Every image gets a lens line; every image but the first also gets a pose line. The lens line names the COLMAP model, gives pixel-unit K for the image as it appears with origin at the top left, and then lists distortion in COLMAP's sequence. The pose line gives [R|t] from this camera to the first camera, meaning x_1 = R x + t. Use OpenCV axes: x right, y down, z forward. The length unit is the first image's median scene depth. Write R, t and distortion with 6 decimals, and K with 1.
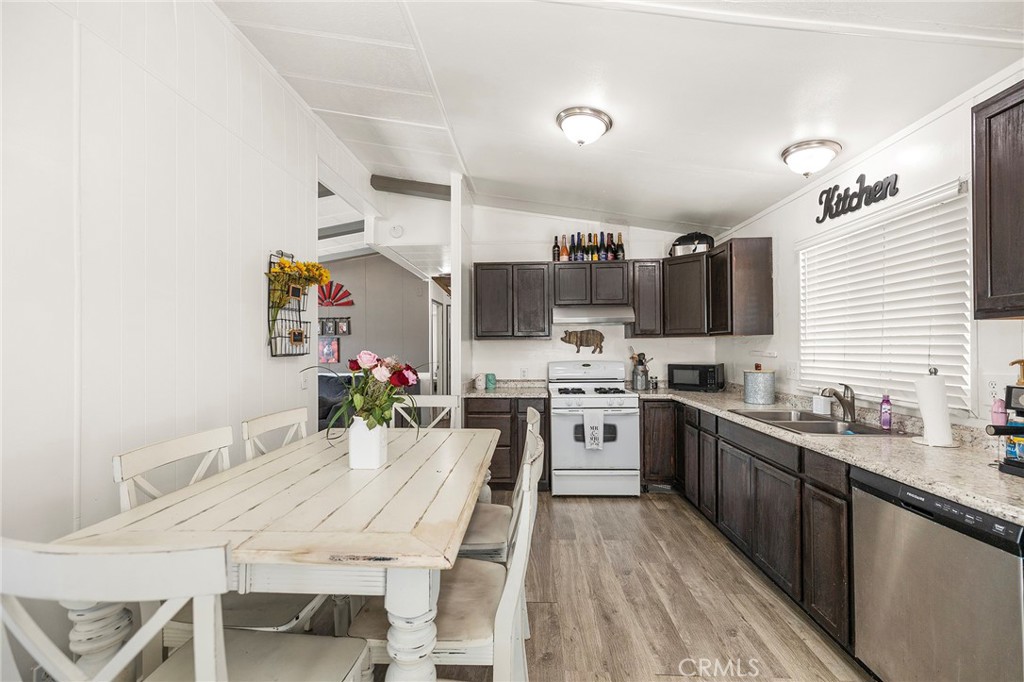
lens RADIAL K [[431.9, 0, 508.8], [0, 431.9, 344.1], [0, 0, 1]] dist [0.000075, 0.000001]
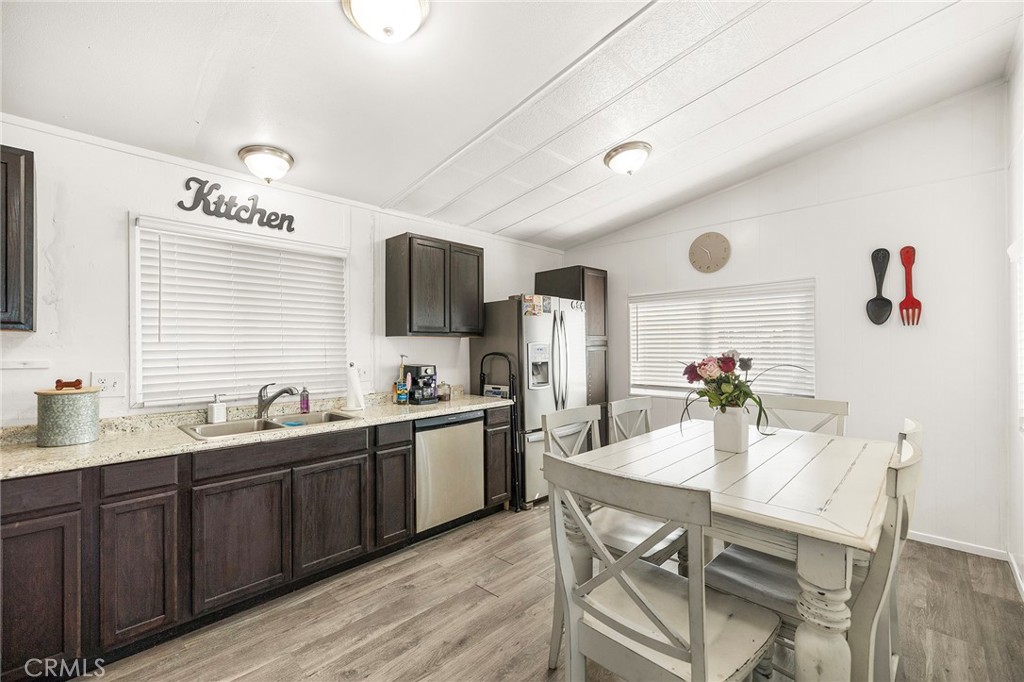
lens RADIAL K [[431.9, 0, 508.8], [0, 431.9, 344.1], [0, 0, 1]] dist [0.000075, 0.000001]
pose [[-0.750122, 0.014970, 0.661130, -0.364651], [0.006166, 0.999859, -0.015644, 0.010697], [-0.661271, -0.007658, -0.750108, 1.273100]]
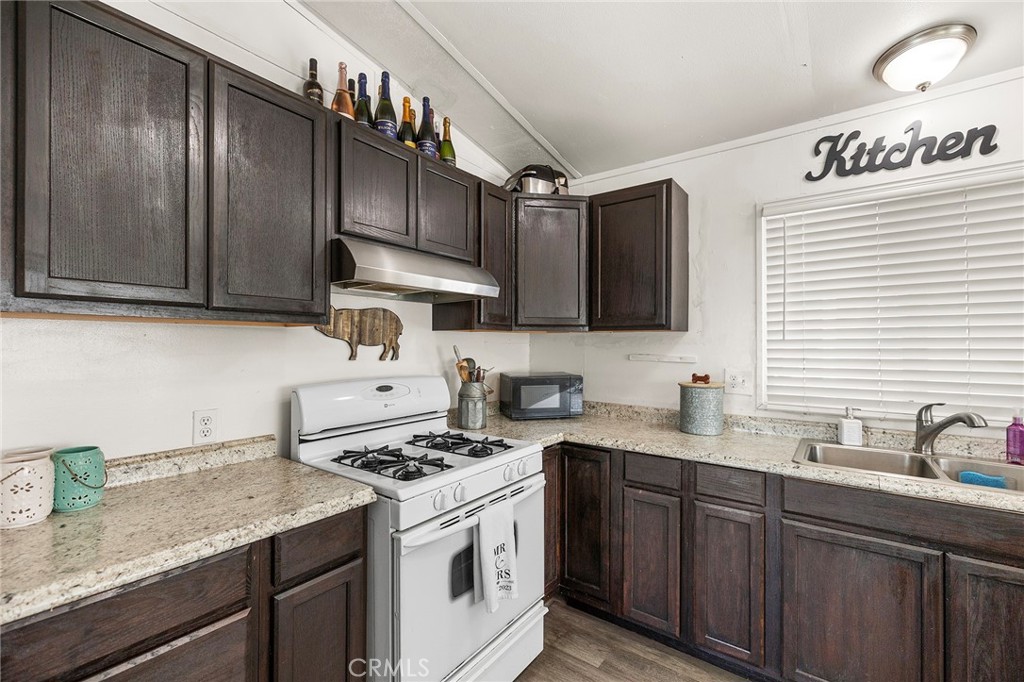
lens RADIAL K [[431.9, 0, 508.8], [0, 431.9, 344.1], [0, 0, 1]] dist [0.000075, 0.000001]
pose [[0.561650, 0.011965, 0.827288, -0.180649], [-0.013651, 0.999893, -0.005193, 0.007736], [-0.827262, -0.008377, 0.561754, 1.056987]]
